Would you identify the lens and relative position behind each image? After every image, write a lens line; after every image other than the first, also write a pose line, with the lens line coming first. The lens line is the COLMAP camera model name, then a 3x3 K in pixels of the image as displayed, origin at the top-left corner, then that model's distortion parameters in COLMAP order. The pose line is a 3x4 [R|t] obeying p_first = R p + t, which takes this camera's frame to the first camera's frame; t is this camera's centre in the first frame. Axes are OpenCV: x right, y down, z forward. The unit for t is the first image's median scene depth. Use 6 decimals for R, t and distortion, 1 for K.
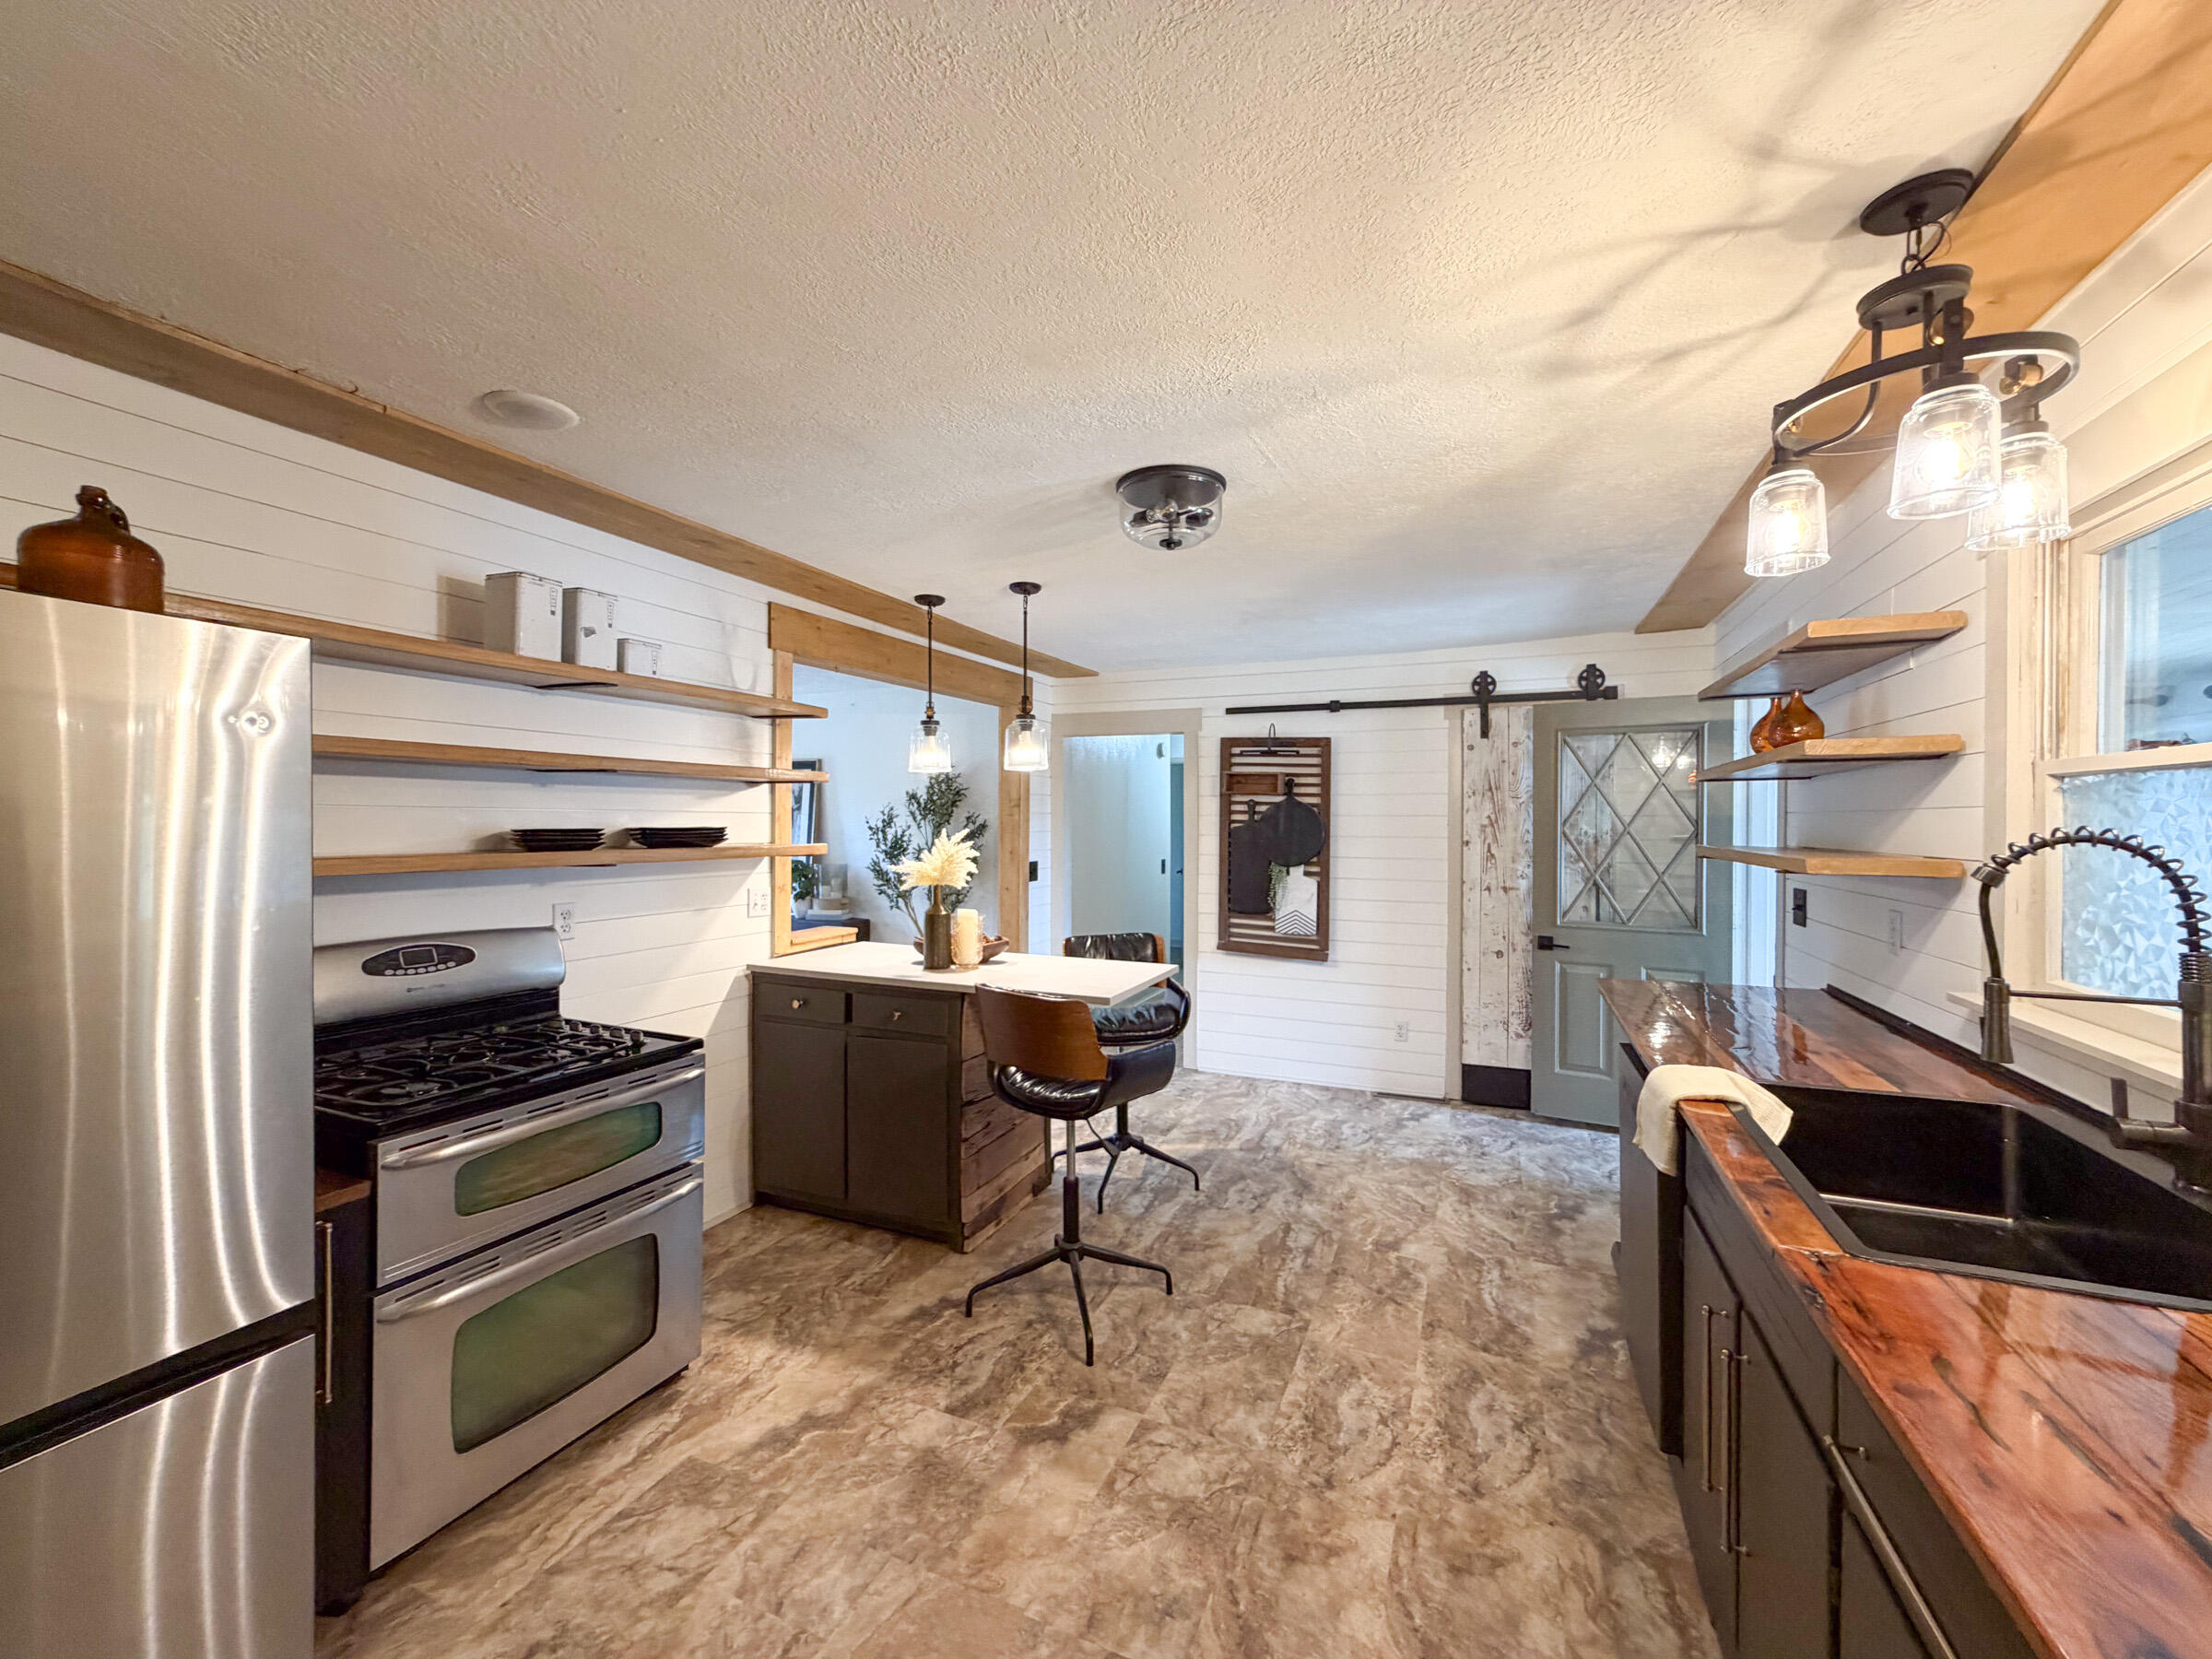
lens RADIAL K [[880.3, 0, 1110.6], [0, 880.3, 830.1], [0, 0, 1]] dist [-0.001368, 0.000919]
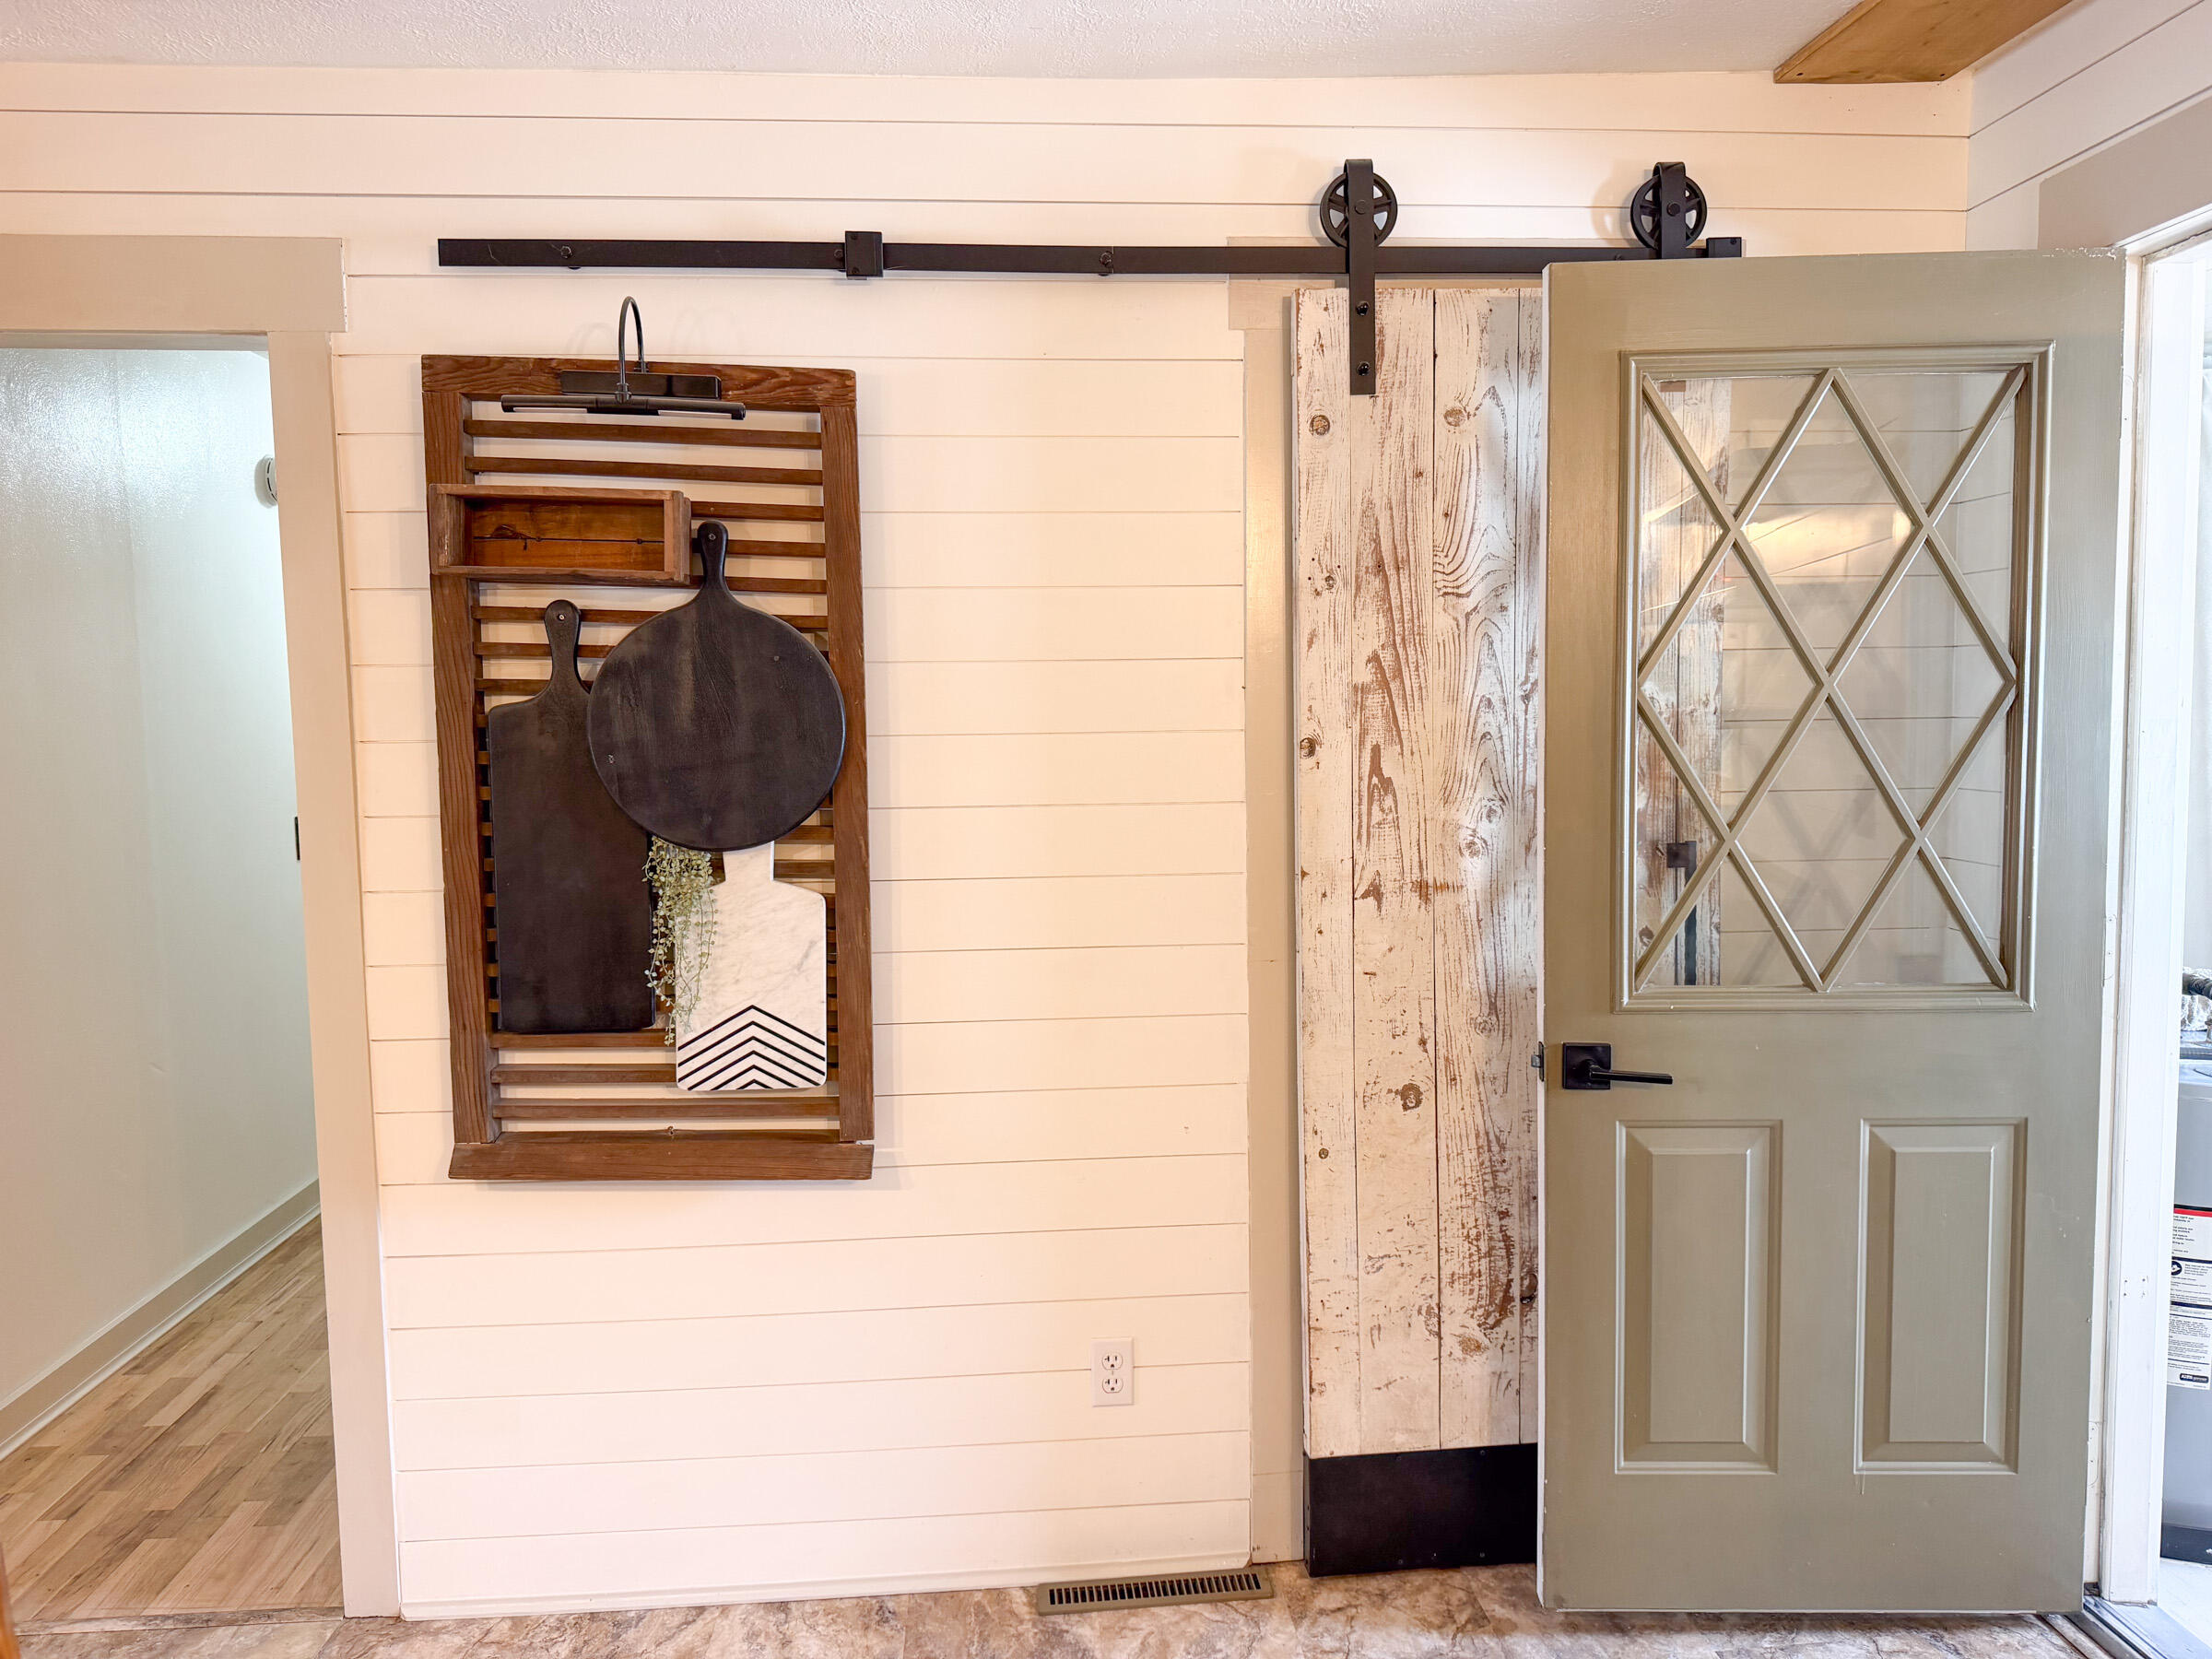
lens RADIAL K [[1553.0, 0, 1111.7], [0, 1553.0, 839.8], [0, 0, 1]] dist [0.042175, -0.054796]
pose [[0.887299, -0.053535, 0.458078, 0.094243], [0.022178, 0.997044, 0.073564, 0.006126], [-0.460662, -0.055114, 0.885863, 0.540671]]
